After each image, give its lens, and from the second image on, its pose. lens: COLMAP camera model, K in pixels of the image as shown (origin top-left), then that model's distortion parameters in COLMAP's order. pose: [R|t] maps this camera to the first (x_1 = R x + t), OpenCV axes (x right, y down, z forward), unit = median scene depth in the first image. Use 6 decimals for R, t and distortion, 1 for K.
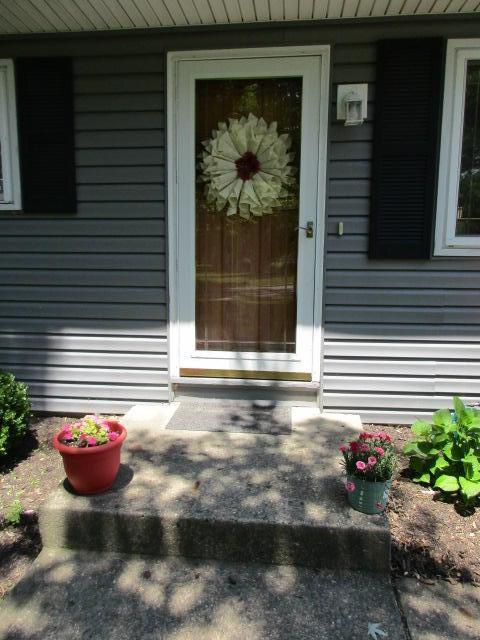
lens RADIAL K [[475.6, 0, 240.6], [0, 475.6, 317.5], [0, 0, 1]] dist [-0.004023, 0.005274]
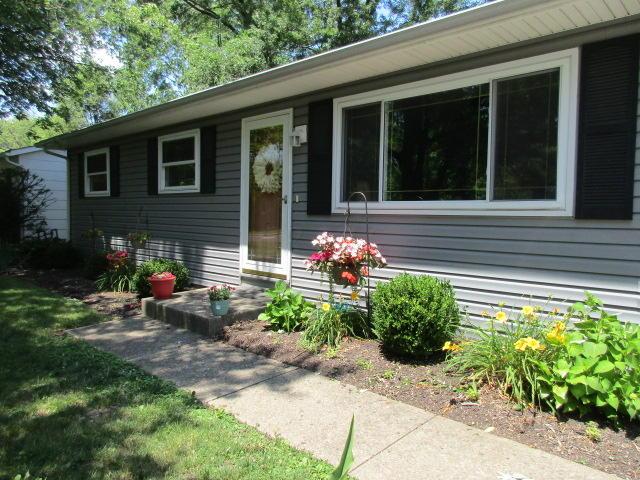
lens RADIAL K [[475.6, 0, 320.7], [0, 475.6, 241.4], [0, 0, 1]] dist [-0.004023, 0.005274]
pose [[0.793336, 0.041923, -0.607339, 1.411610], [-0.094430, 0.994026, -0.054734, 0.074520], [0.601416, 0.100773, 0.792555, -0.421166]]
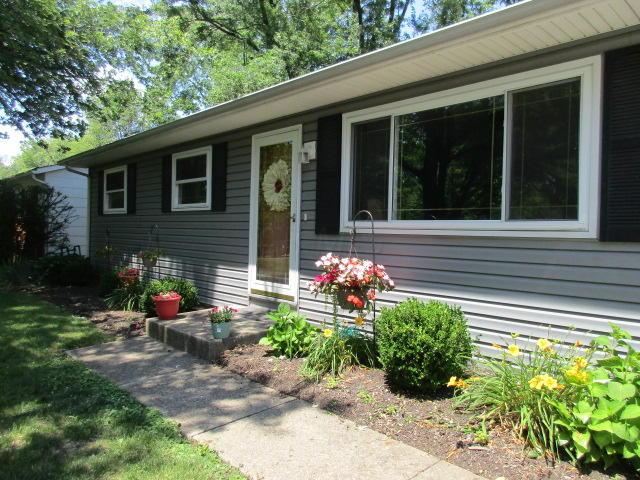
lens RADIAL K [[475.6, 0, 321.0], [0, 475.6, 240.5], [0, 0, 1]] dist [-0.004023, 0.005274]
pose [[0.758721, 0.023490, -0.650992, 1.414429], [-0.106069, 0.990468, -0.087883, 0.054305], [0.642722, 0.135729, 0.753980, -0.321204]]
